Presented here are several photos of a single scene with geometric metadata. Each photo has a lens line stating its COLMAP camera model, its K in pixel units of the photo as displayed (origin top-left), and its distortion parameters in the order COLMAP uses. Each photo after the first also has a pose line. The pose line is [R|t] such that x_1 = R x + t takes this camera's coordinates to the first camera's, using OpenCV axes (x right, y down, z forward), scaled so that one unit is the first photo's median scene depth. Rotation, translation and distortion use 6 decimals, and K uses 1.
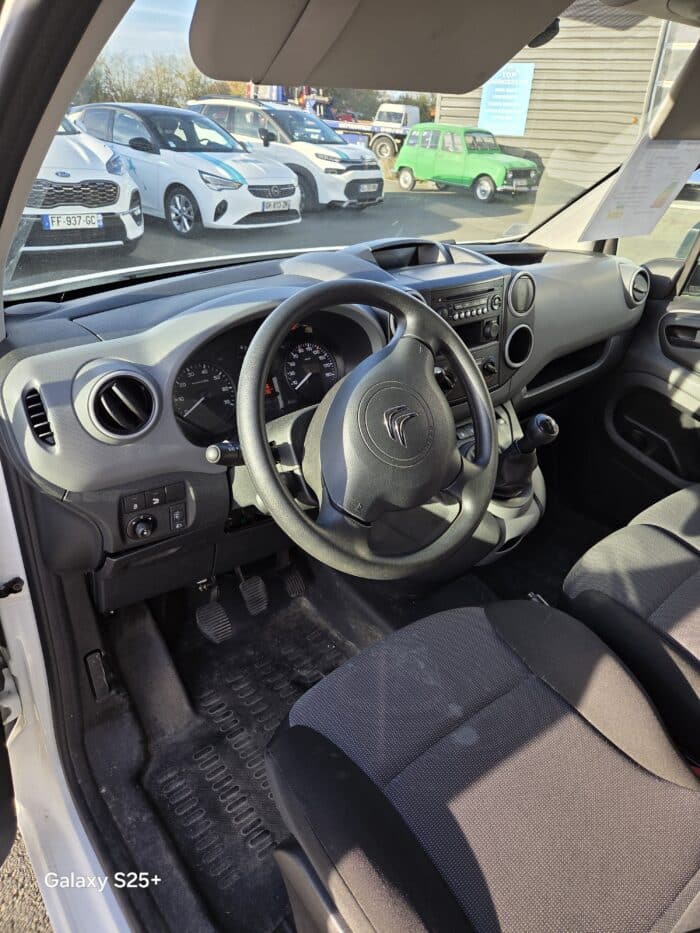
lens RADIAL K [[625.3, 0, 350.0], [0, 625.3, 466.5], [0, 0, 1]] dist [0.010082, 0.000189]
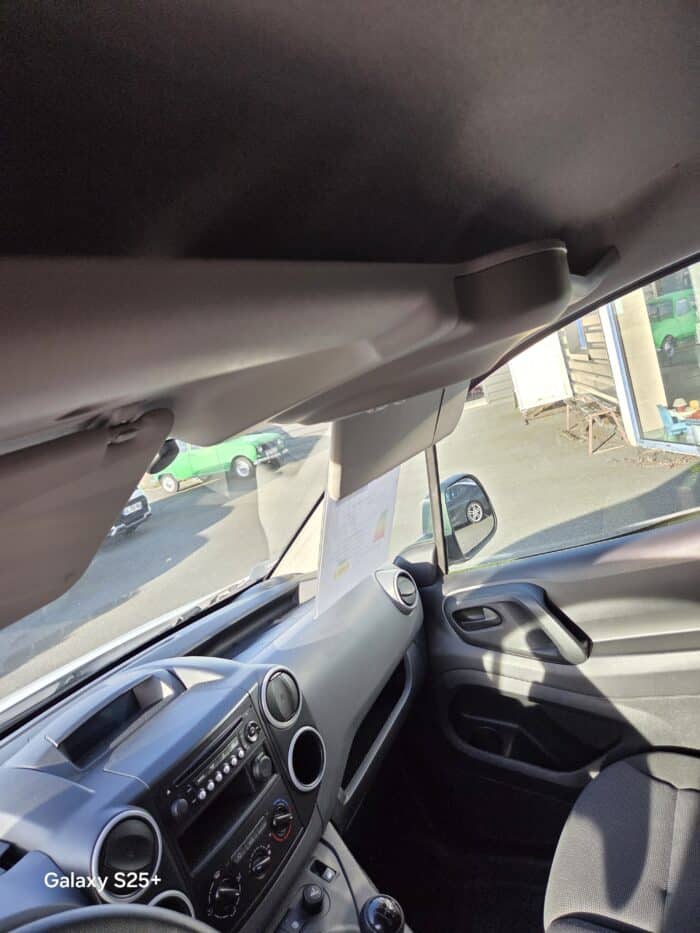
lens RADIAL K [[619.2, 0, 347.7], [0, 619.2, 443.2], [0, 0, 1]] dist [0.008451, -0.000063]
pose [[0.882637, -0.320658, 0.343700, 0.027947], [0.437227, 0.828516, -0.349847, -0.035032], [-0.172580, 0.459063, 0.871480, 0.026379]]
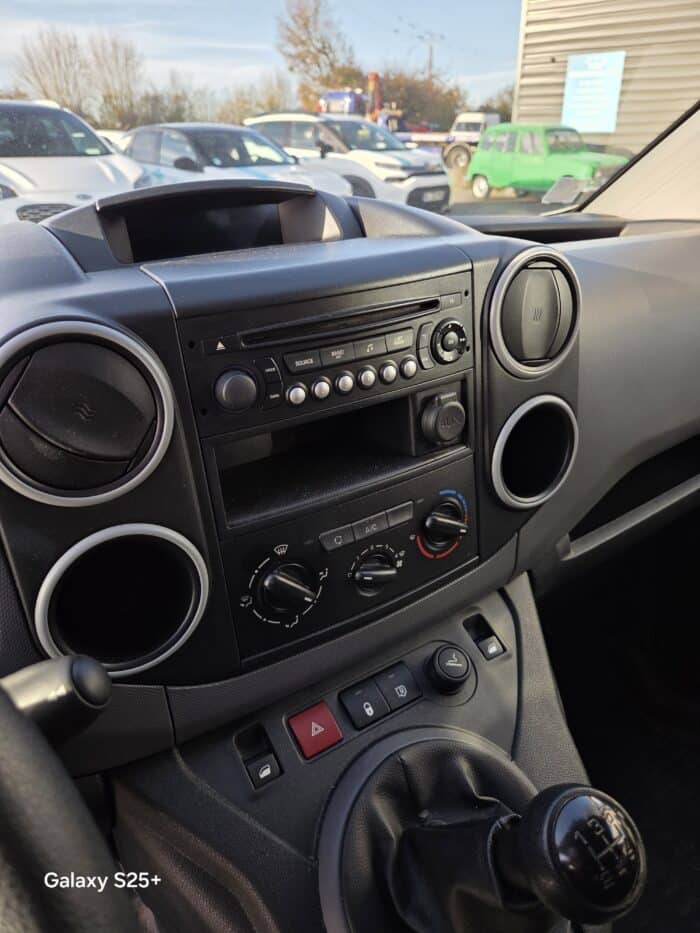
lens RADIAL K [[625.3, 0, 350.0], [0, 625.3, 466.5], [0, 0, 1]] dist [0.010082, 0.000189]
pose [[0.990557, -0.003718, -0.137048, 0.033242], [-0.000209, 0.999590, -0.028626, -0.027185], [0.137098, 0.028385, 0.990151, 0.097070]]
